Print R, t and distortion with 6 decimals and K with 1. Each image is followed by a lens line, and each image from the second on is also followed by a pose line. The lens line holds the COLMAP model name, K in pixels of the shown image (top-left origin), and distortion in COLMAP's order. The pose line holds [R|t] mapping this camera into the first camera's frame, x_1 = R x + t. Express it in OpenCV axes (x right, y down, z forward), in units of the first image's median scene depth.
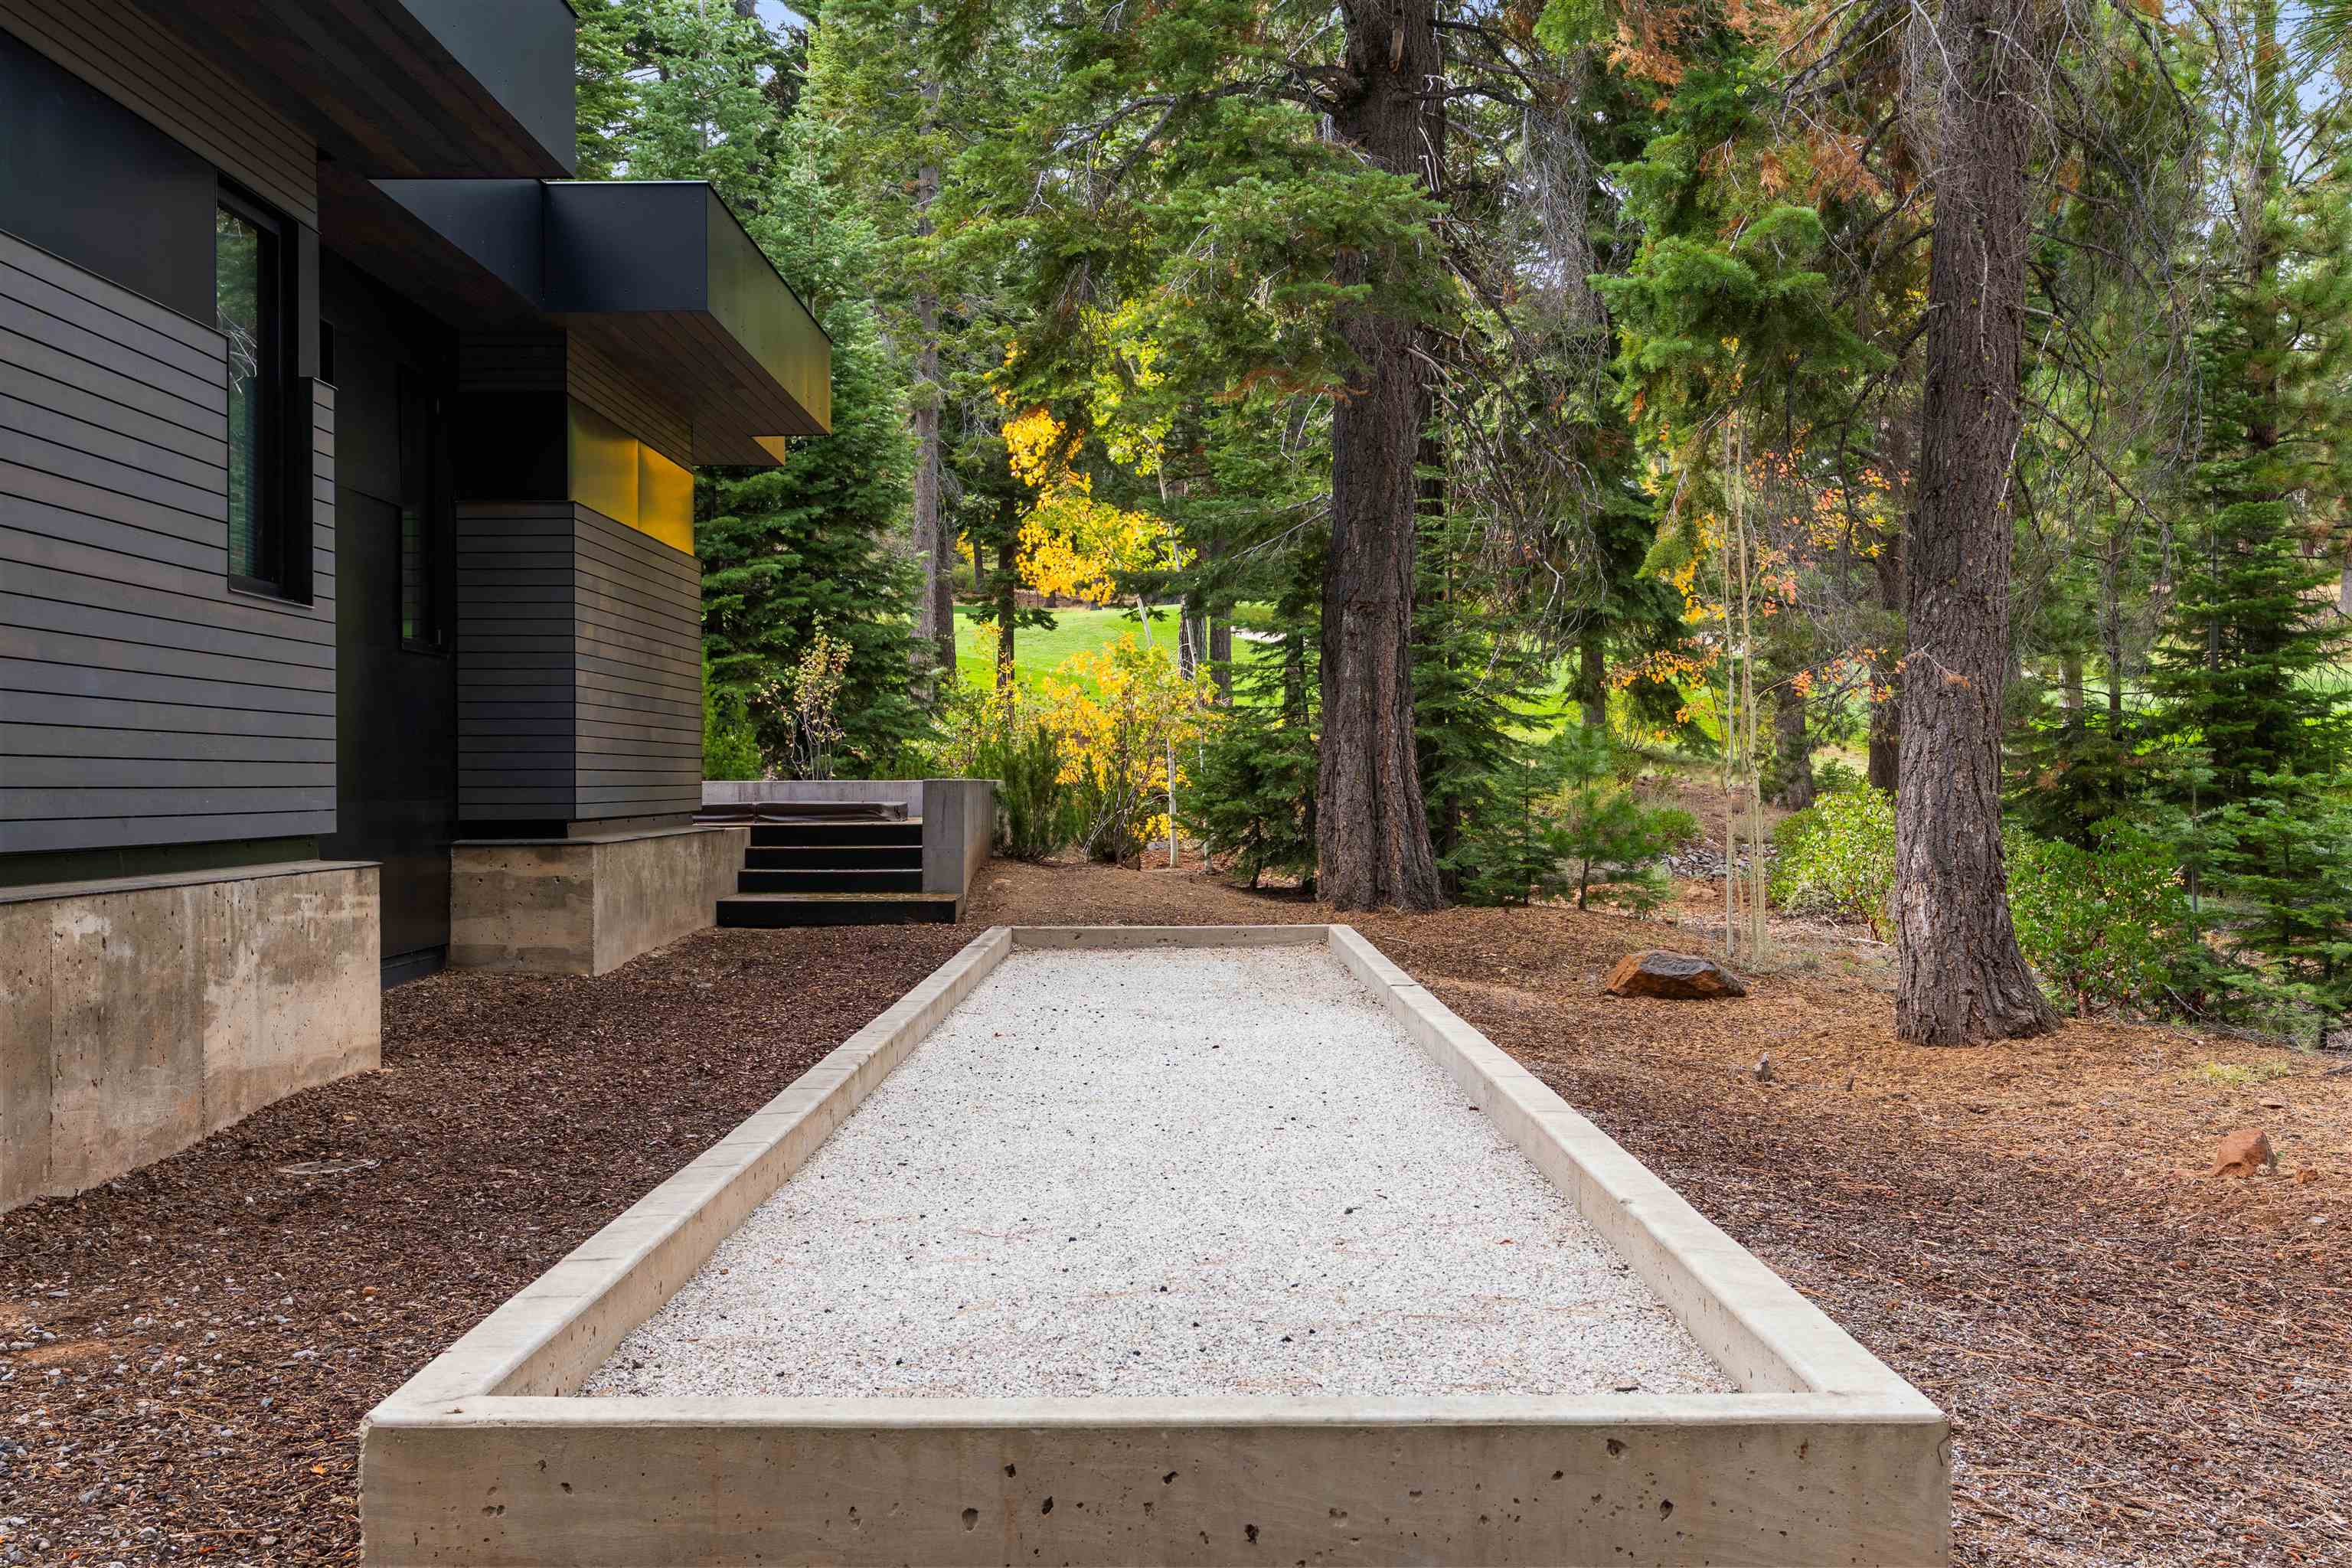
lens RADIAL K [[2647.9, 0, 1175.3], [0, 2647.9, 786.1], [0, 0, 1]] dist [-0.000429, 0.000000]
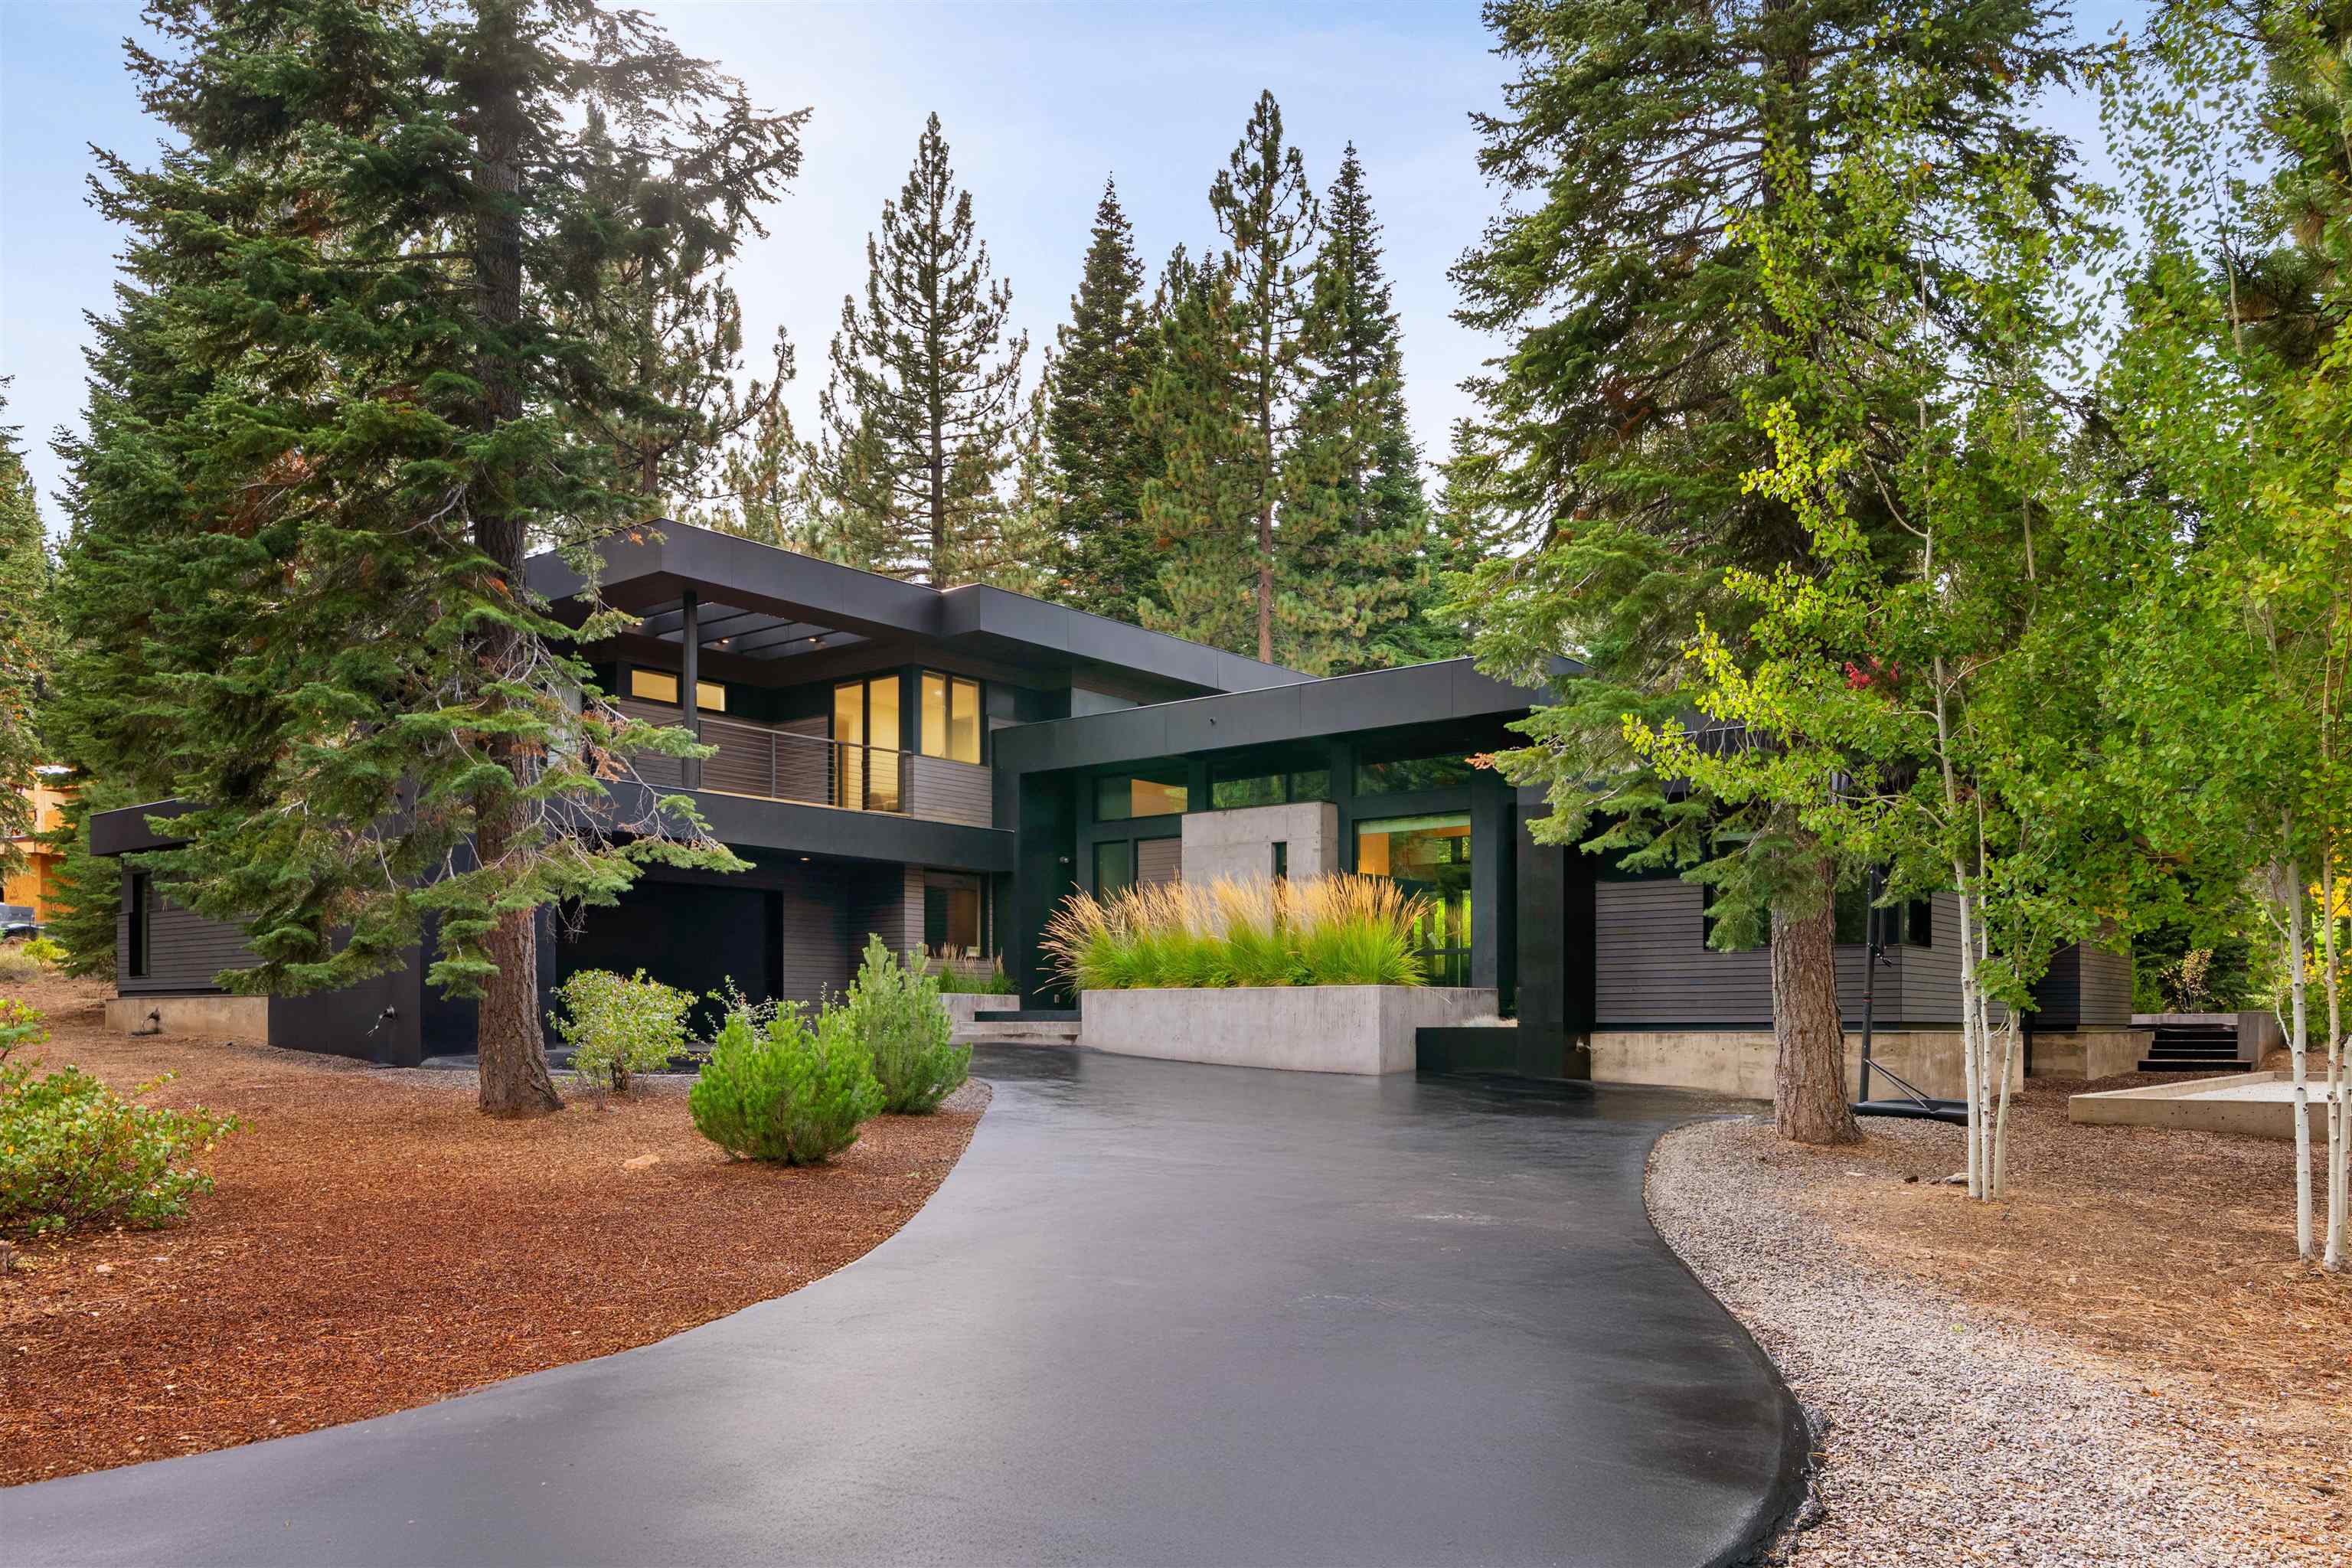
lens RADIAL K [[1705.5, 0, 1173.5], [0, 1705.5, 785.9], [0, 0, 1]] dist [0.005936, 0.000724]
pose [[0.765416, -0.088548, -0.637415, 0.130813], [0.000395, 0.990553, -0.137130, 0.004591], [0.643536, 0.104710, 0.758220, -0.608941]]
